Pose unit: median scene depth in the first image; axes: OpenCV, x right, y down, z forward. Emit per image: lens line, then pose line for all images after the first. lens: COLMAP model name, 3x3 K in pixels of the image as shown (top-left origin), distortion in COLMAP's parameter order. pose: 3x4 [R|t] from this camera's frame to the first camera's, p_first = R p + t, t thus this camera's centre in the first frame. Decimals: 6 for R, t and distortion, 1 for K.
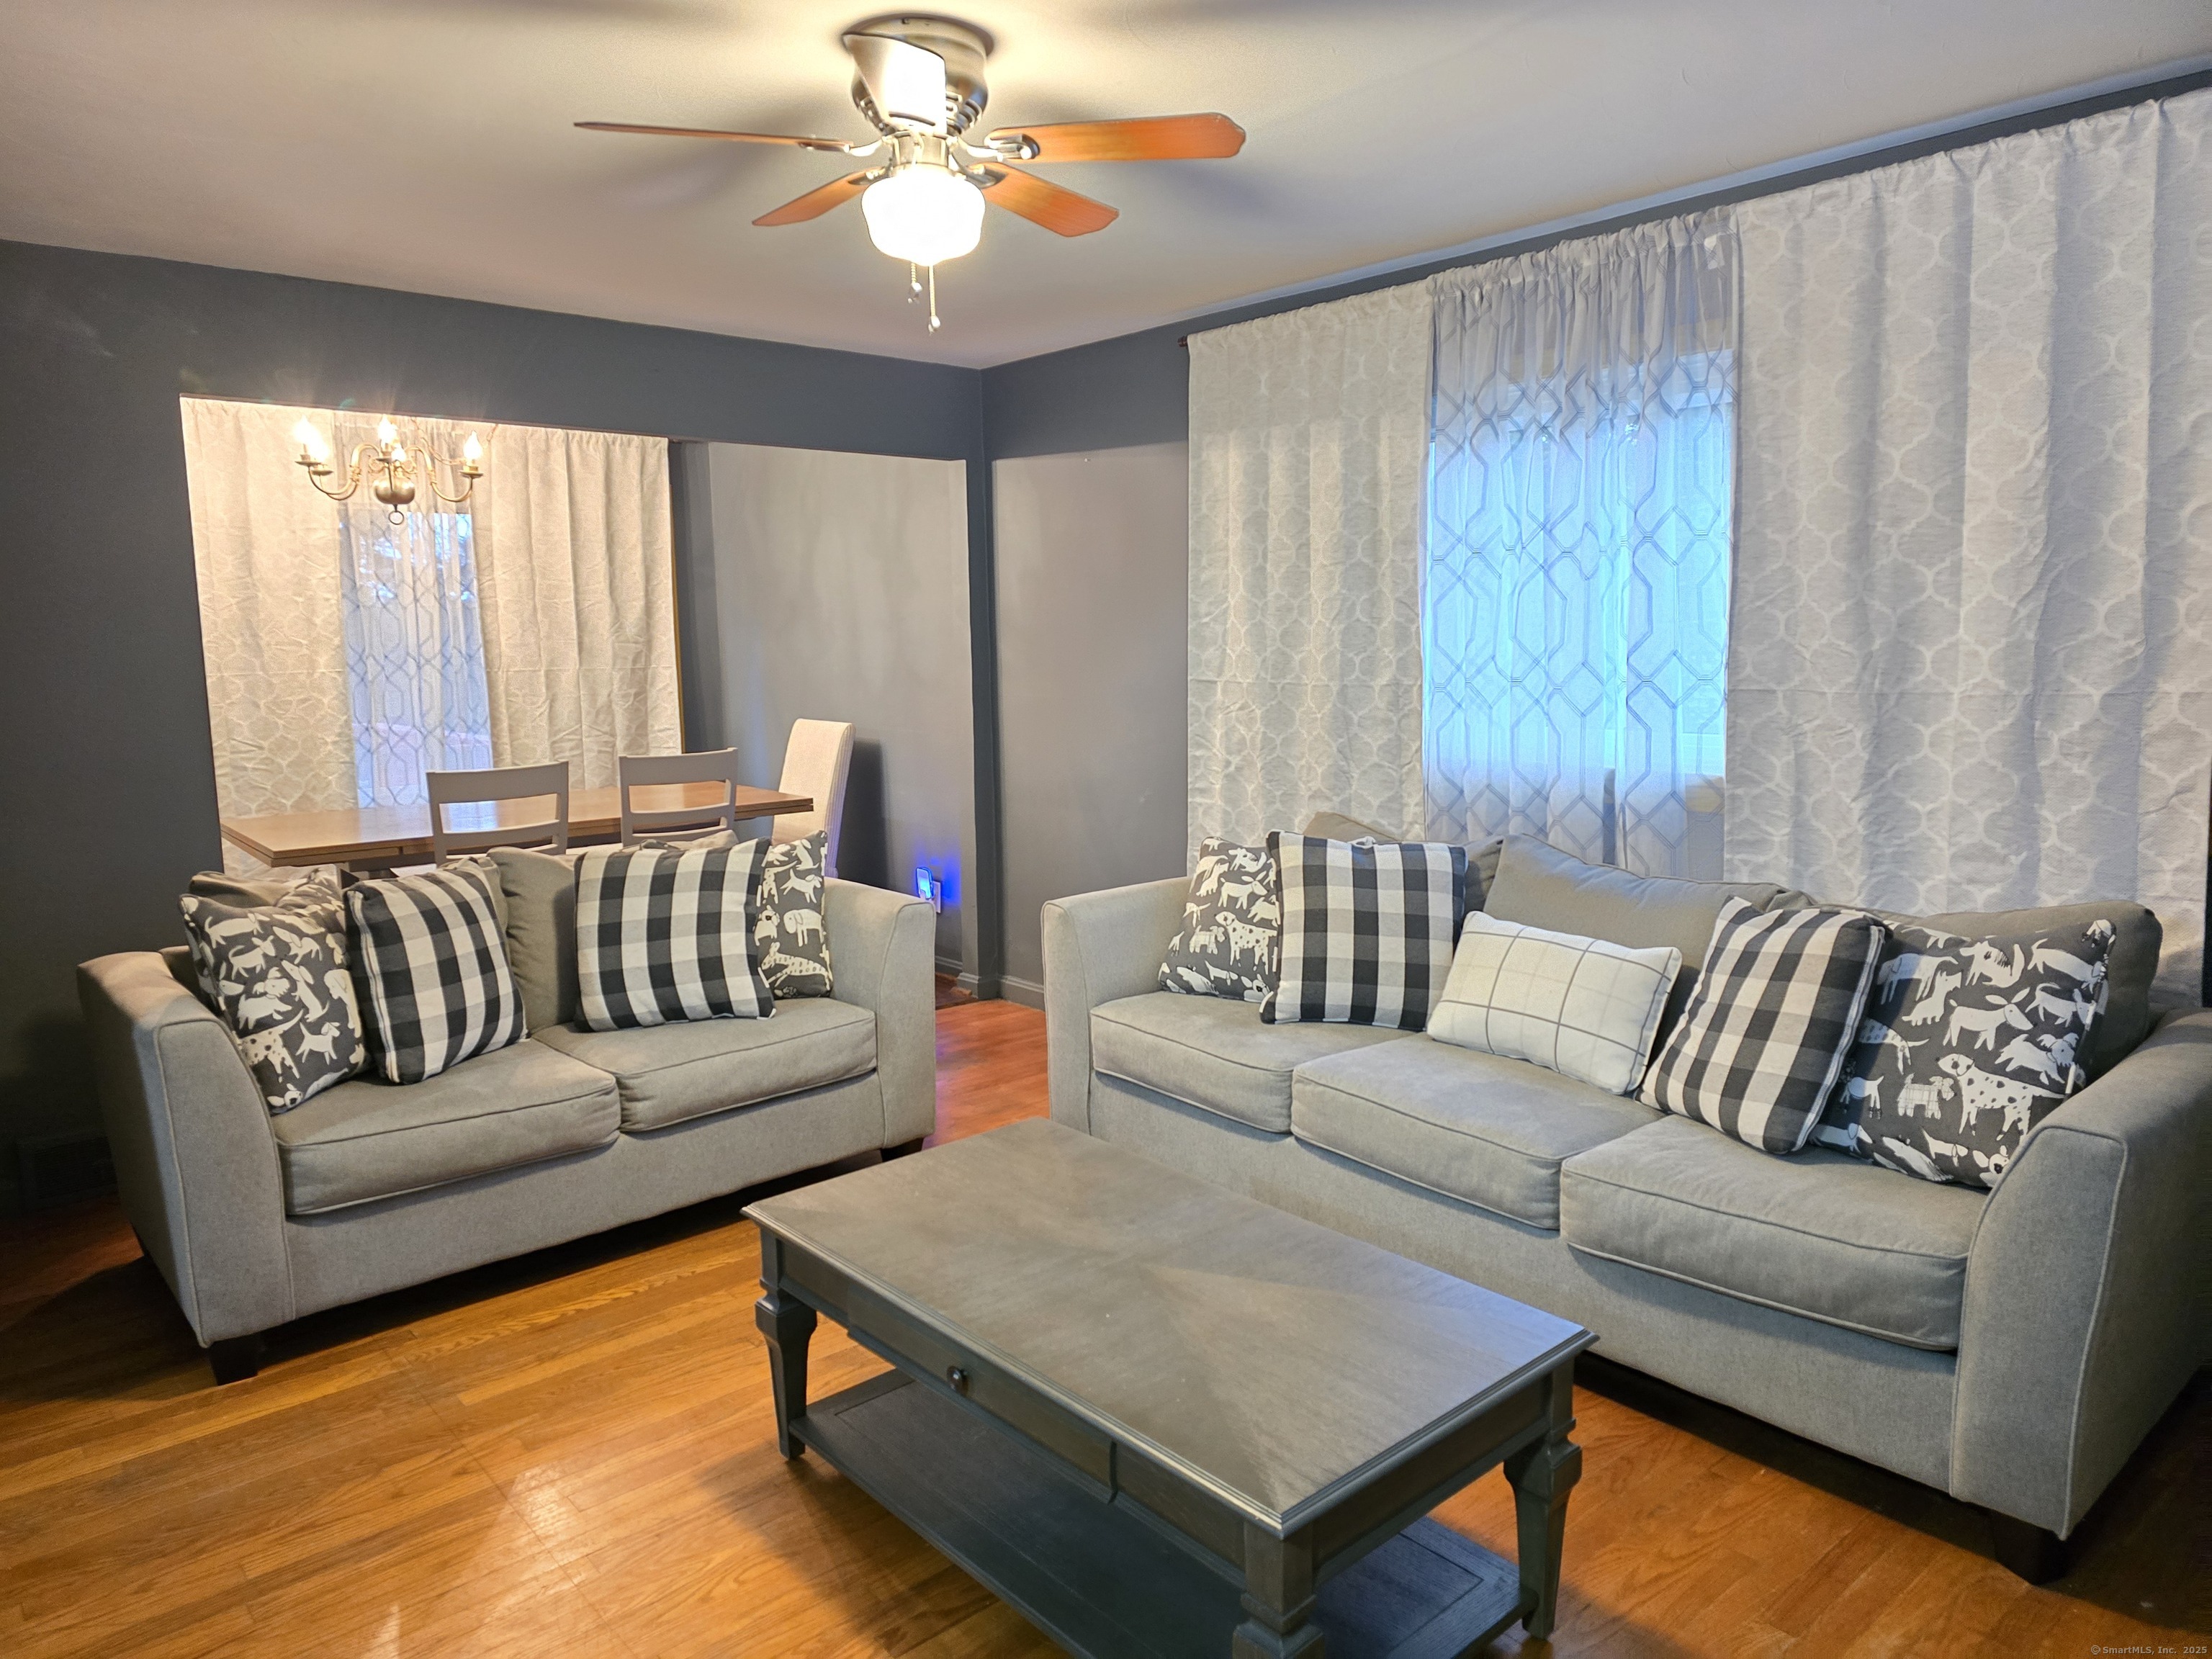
lens RADIAL K [[1442.6, 0, 1112.2], [0, 1442.6, 821.2], [0, 0, 1]] dist [0.043101, -0.030472]
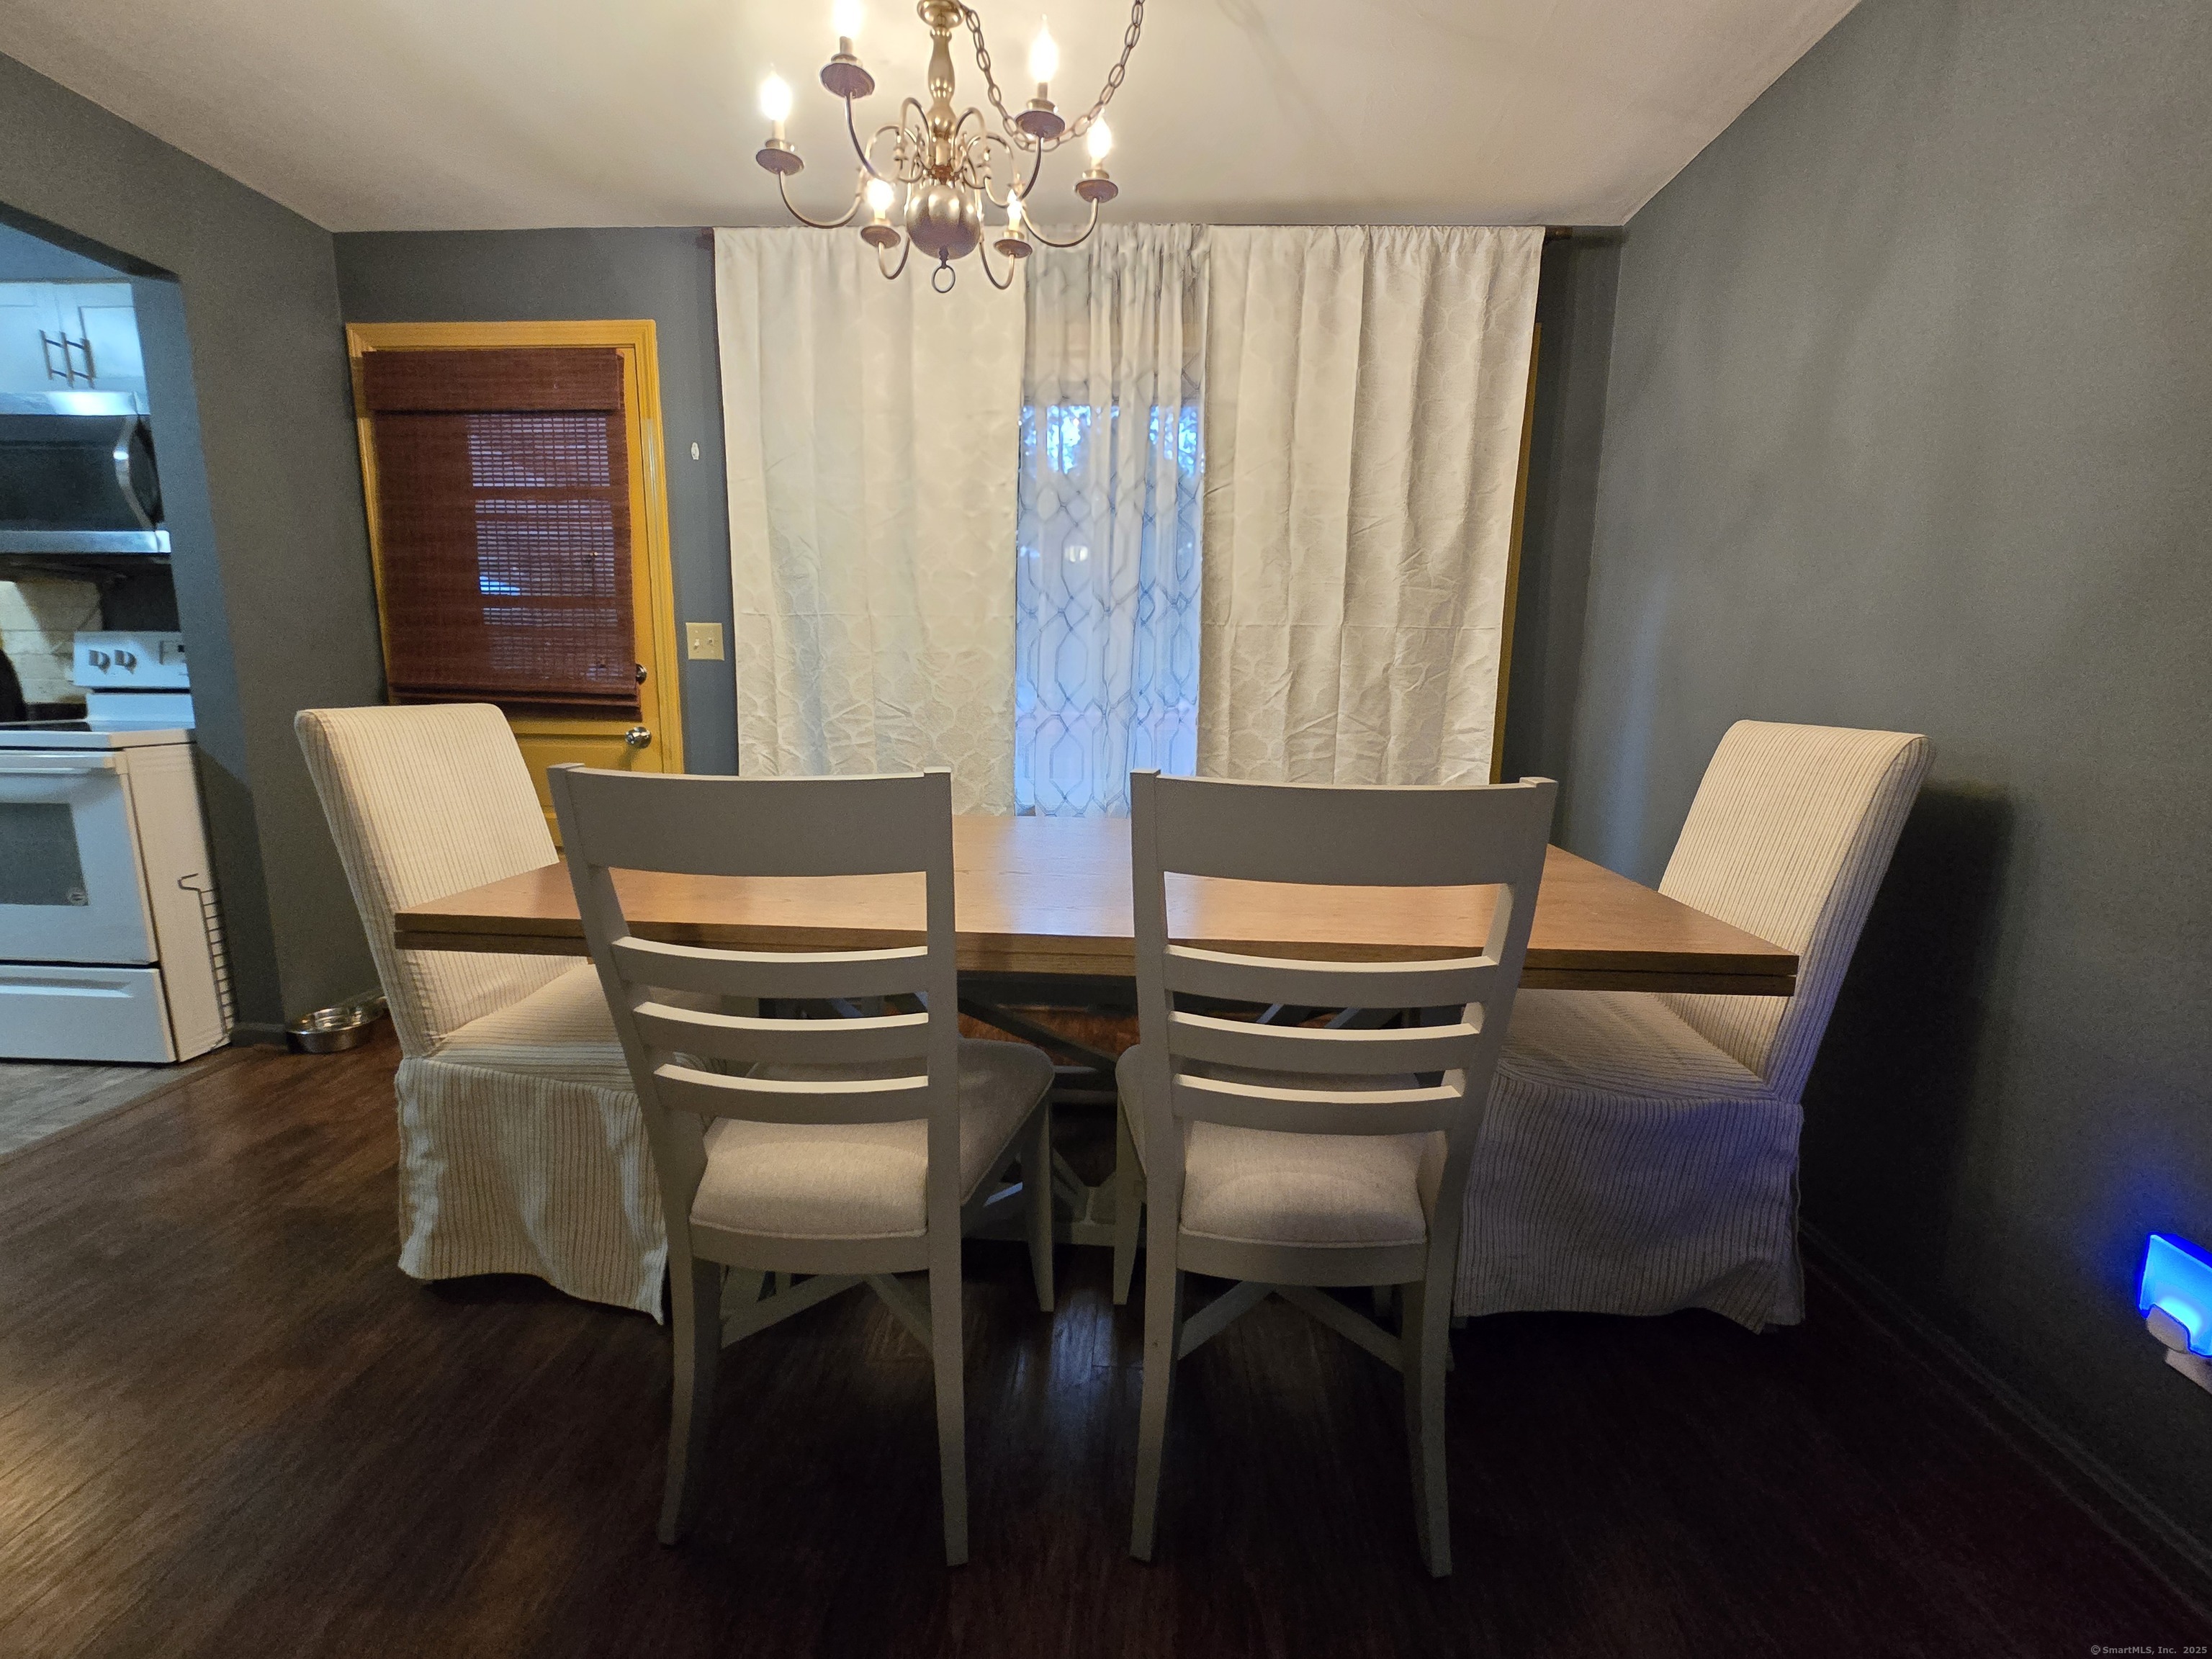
lens RADIAL K [[901.4, 0, 1114.5], [0, 901.4, 829.0], [0, 0, 1]] dist [-0.003840, 0.000795]
pose [[0.723297, 0.139200, -0.676362, -0.163114], [-0.116692, 0.990024, 0.078965, -0.036554], [0.680606, 0.021811, 0.732325, 0.660170]]
